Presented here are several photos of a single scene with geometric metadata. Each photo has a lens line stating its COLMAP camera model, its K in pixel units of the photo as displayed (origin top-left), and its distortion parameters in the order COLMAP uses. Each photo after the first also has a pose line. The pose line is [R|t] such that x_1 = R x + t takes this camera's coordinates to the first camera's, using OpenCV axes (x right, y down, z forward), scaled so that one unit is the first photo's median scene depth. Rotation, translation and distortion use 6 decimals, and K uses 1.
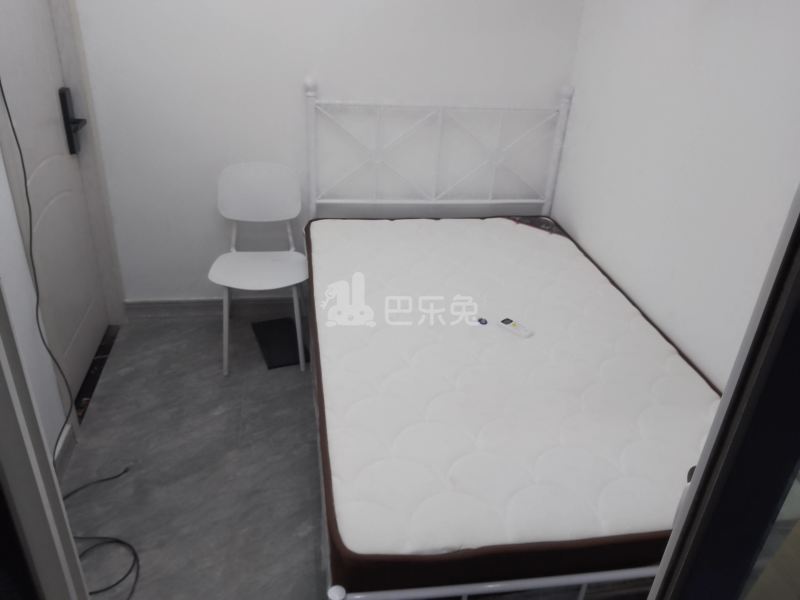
lens RADIAL K [[639.9, 0, 400.0], [0, 639.9, 300.0], [0, 0, 1]] dist [0.040151, -0.104817]
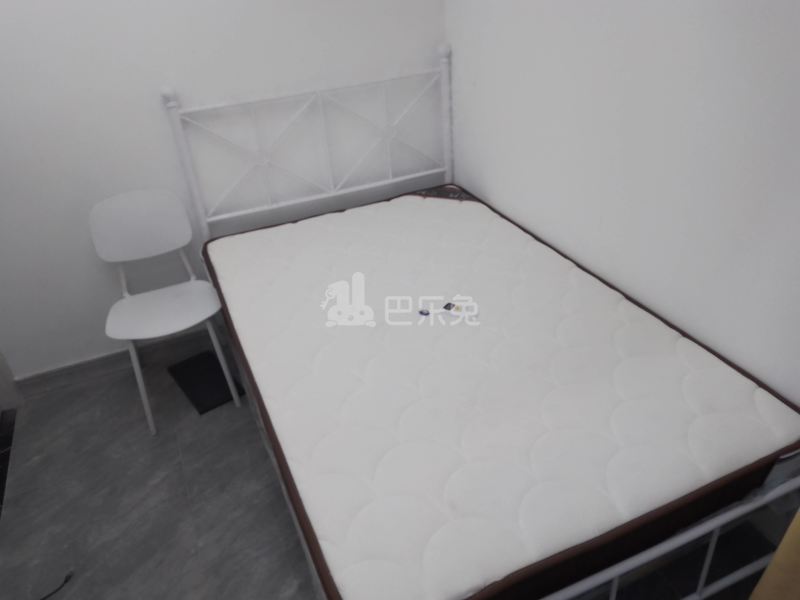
lens RADIAL K [[609.3, 0, 400.0], [0, 609.3, 300.0], [0, 0, 1]] dist [-0.009281, -0.003935]
pose [[0.959371, -0.235392, 0.155557, -0.030052], [0.227835, 0.971528, 0.065005, -0.039829], [-0.166430, -0.026922, 0.985686, 0.109674]]
